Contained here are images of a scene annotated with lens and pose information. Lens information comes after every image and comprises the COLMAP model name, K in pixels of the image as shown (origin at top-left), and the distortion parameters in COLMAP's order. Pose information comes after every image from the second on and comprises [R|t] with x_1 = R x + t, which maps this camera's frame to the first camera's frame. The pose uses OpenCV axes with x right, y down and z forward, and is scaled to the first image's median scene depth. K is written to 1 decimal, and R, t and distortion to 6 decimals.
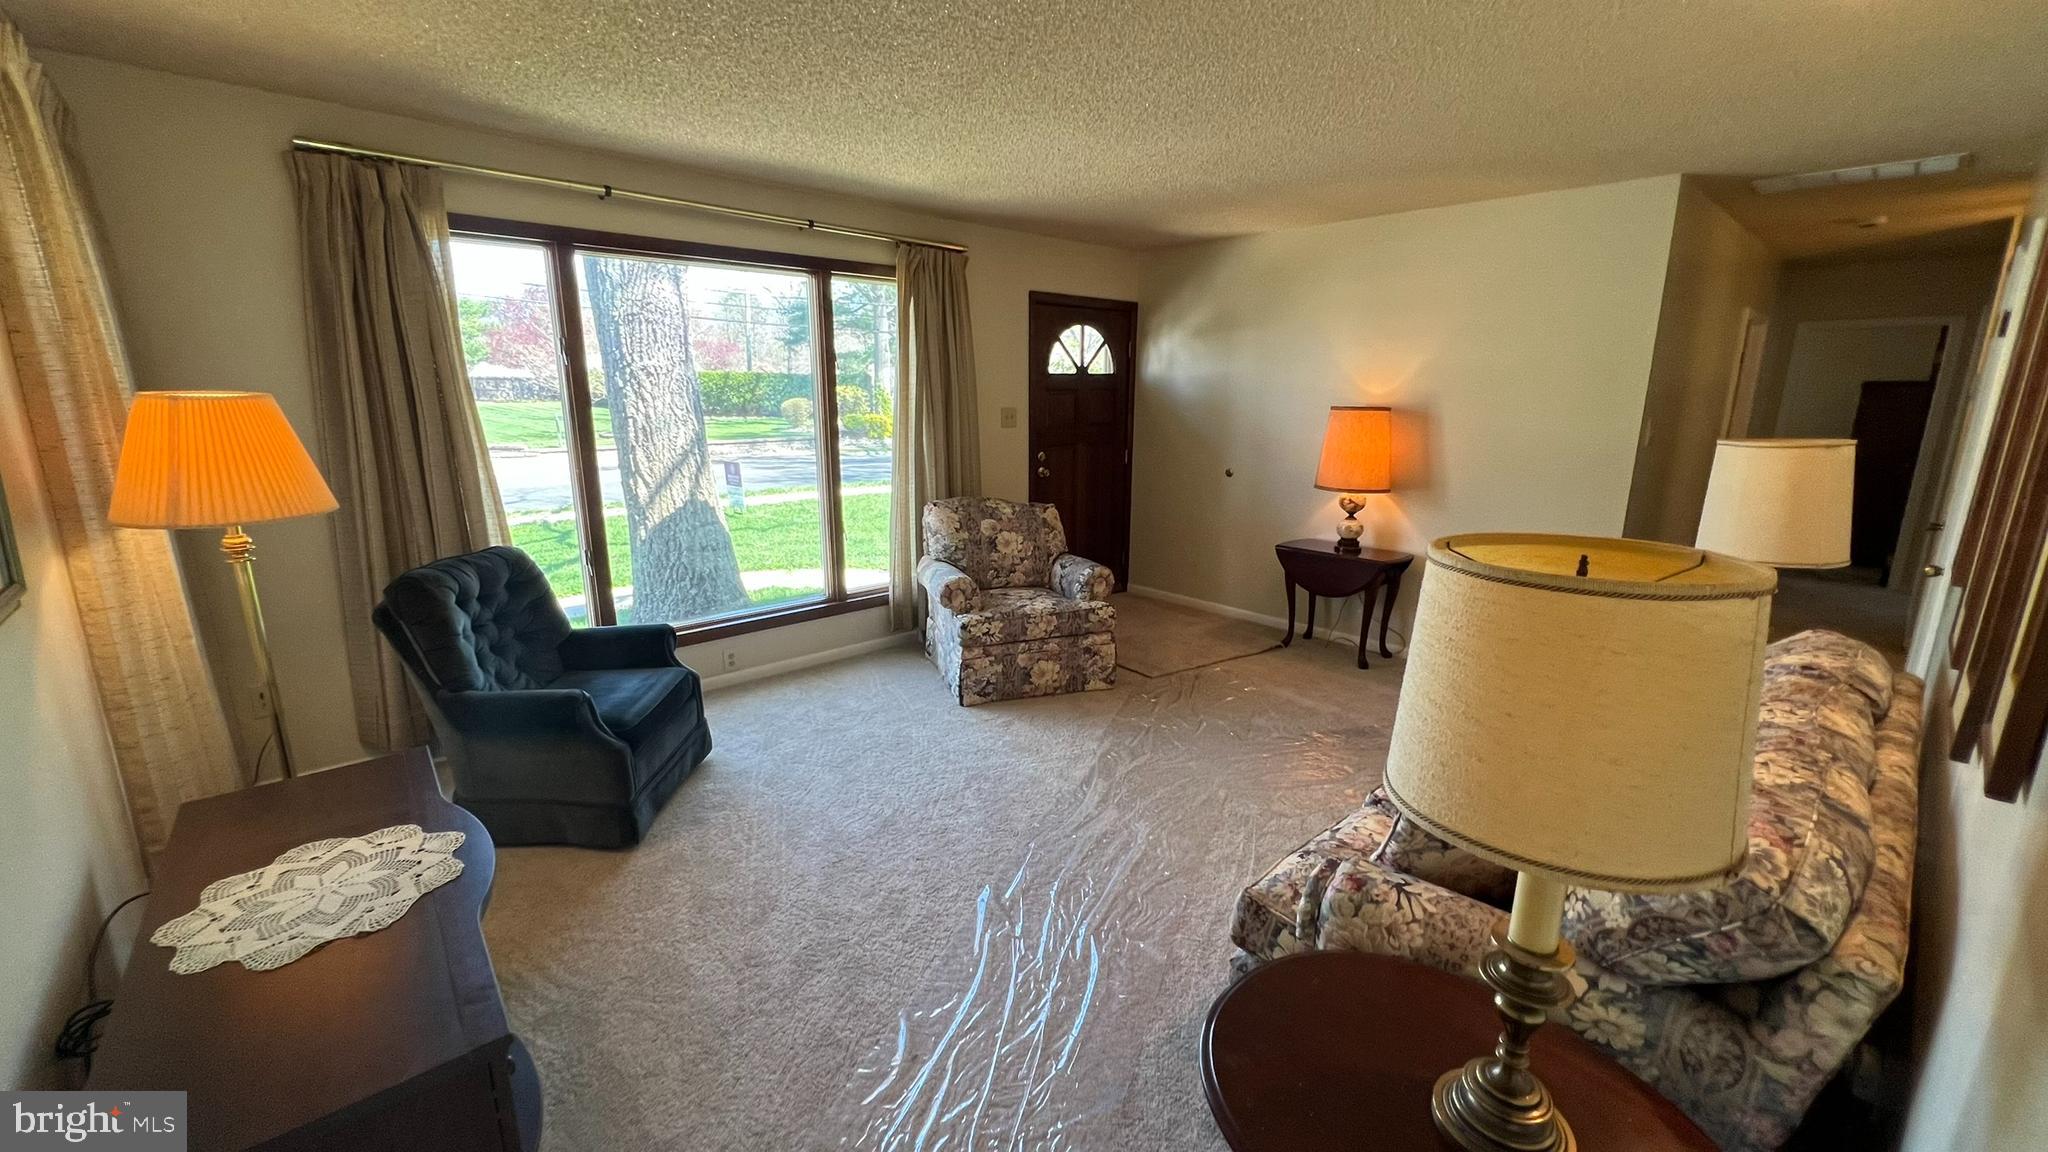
lens RADIAL K [[821.8, 0, 1023.4], [0, 821.8, 572.9], [0, 0, 1]] dist [-0.000134, -0.000372]
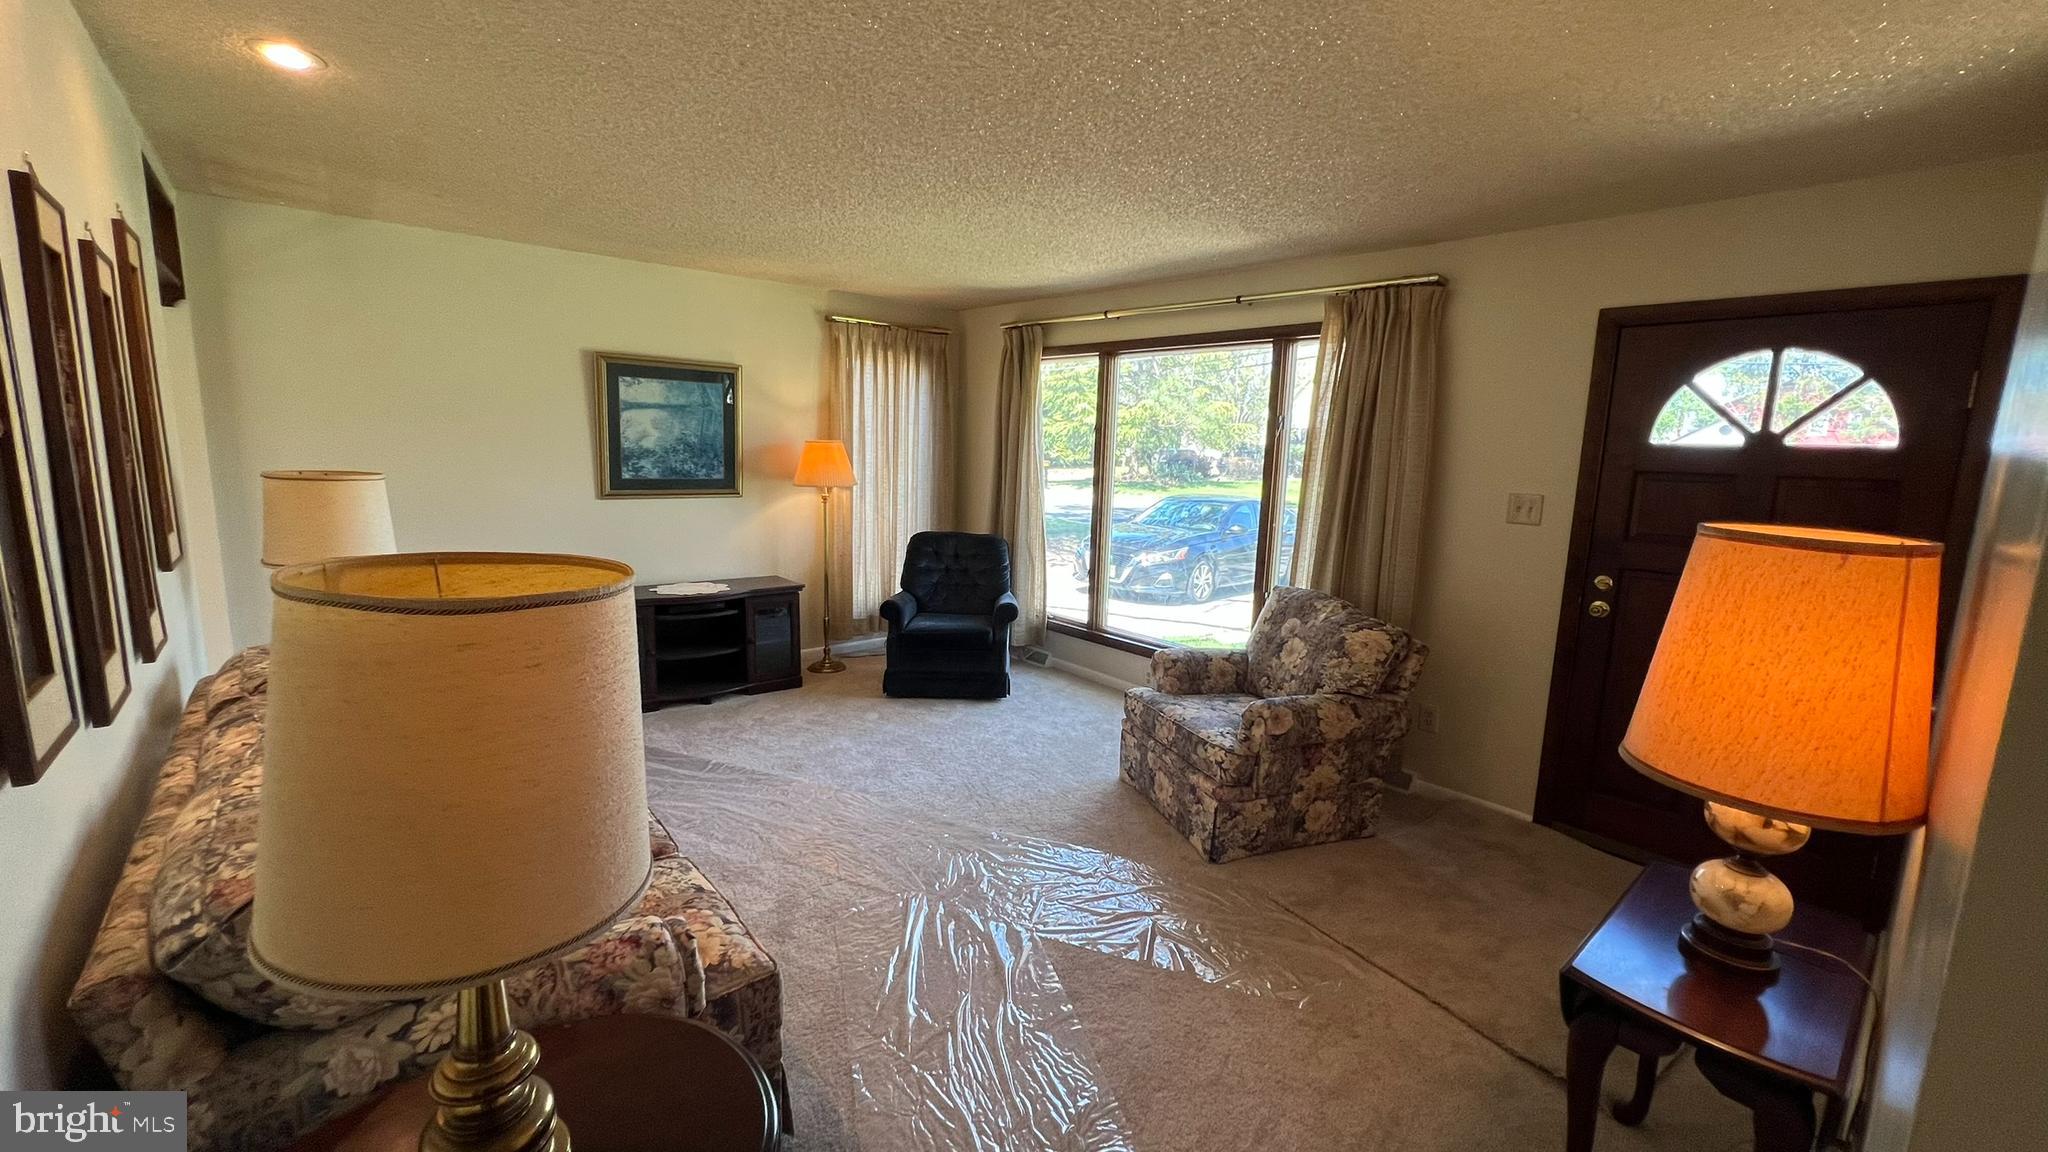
lens RADIAL K [[821.8, 0, 1024.1], [0, 821.8, 574.8], [0, 0, 1]] dist [-0.000134, -0.000372]
pose [[-0.023914, 0.154300, -0.987735, 0.705236], [-0.255716, 0.954204, 0.155253, -0.154073], [0.966456, 0.256293, 0.016638, 0.684217]]
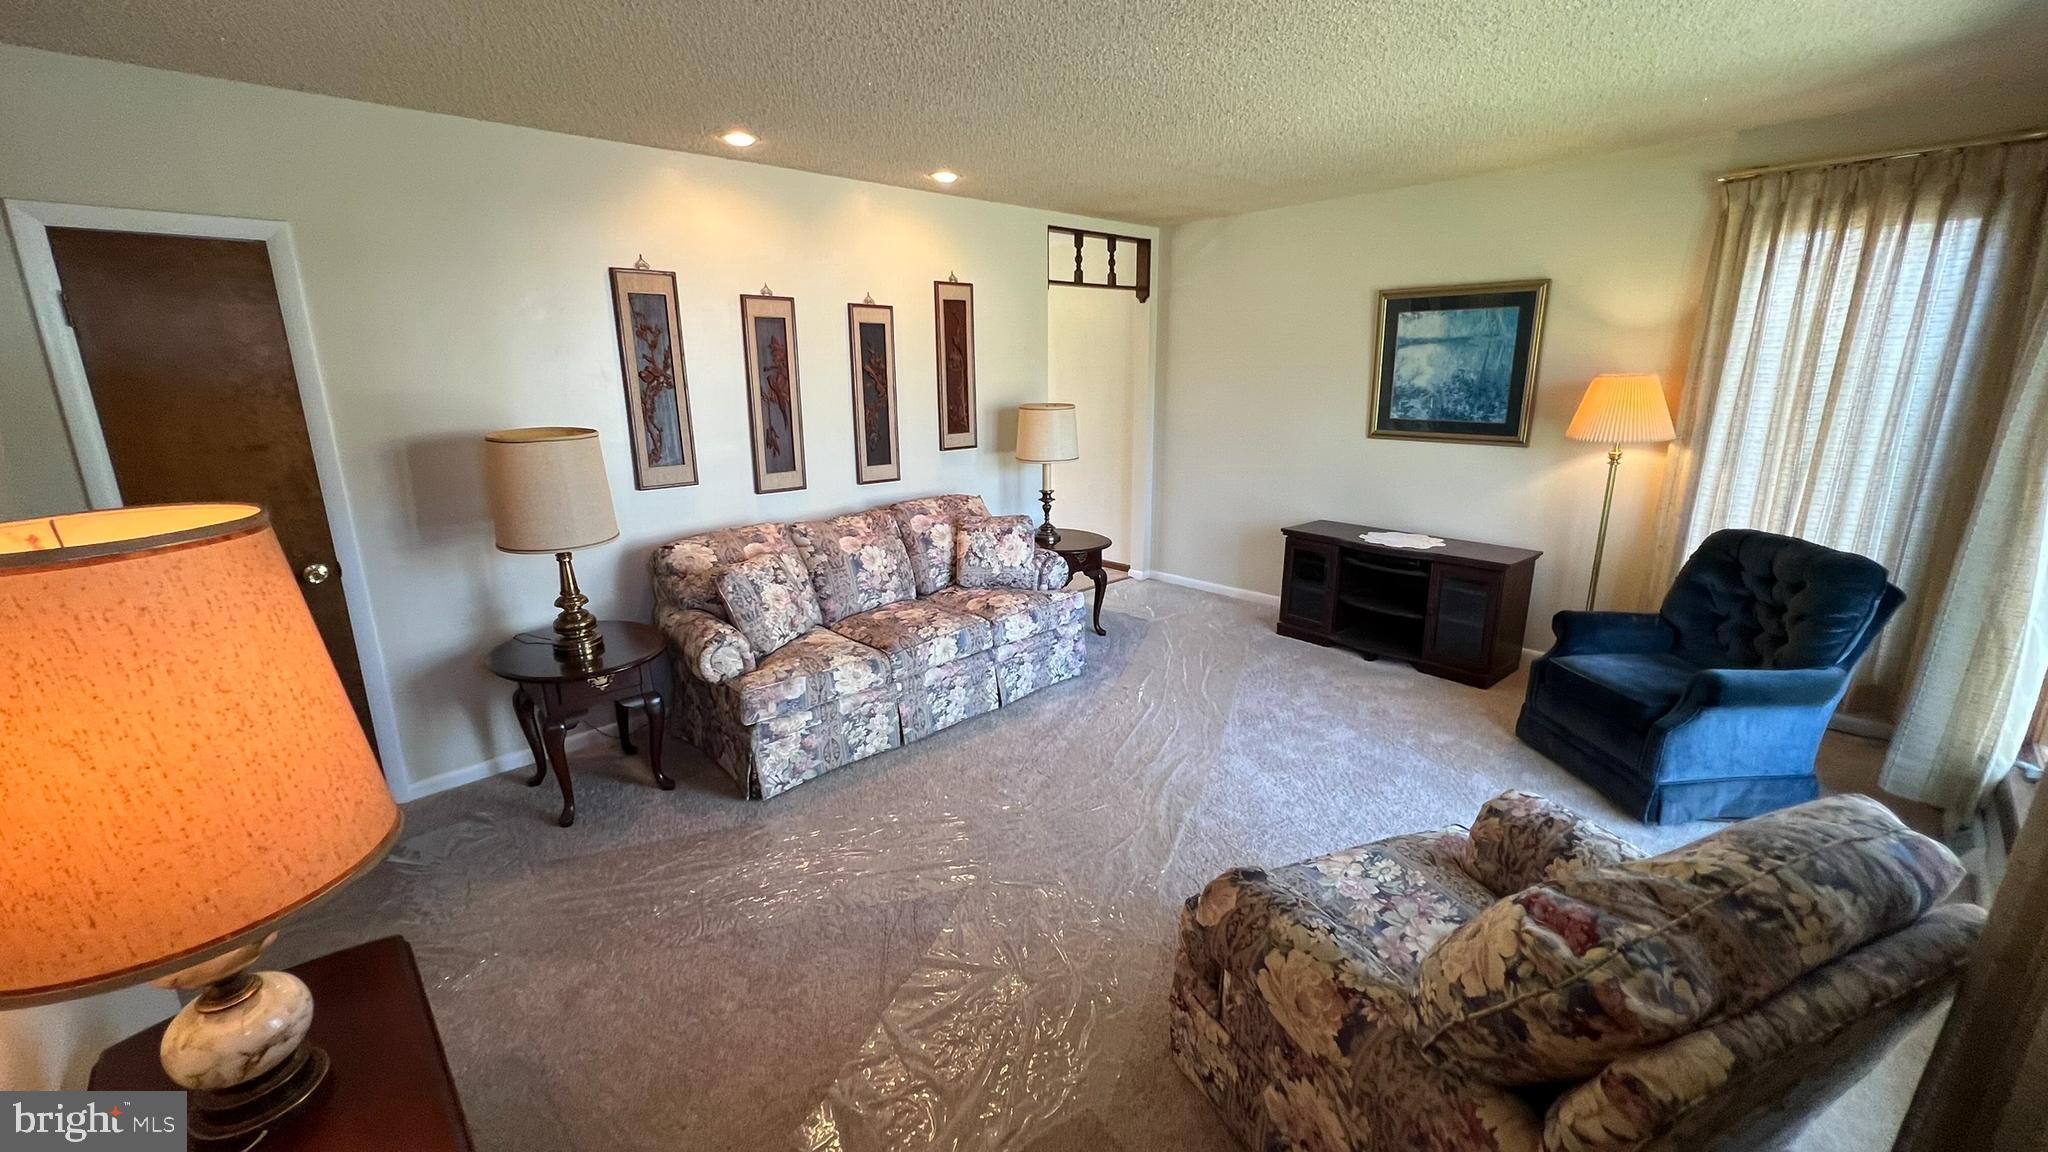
lens RADIAL K [[821.8, 0, 1027.7], [0, 821.8, 579.1], [0, 0, 1]] dist [-0.000134, -0.000372]
pose [[-0.999570, 0.014875, -0.025259, 0.175294], [0.001410, 0.885081, 0.465434, -0.274590], [0.029280, 0.465198, -0.884722, 1.148003]]
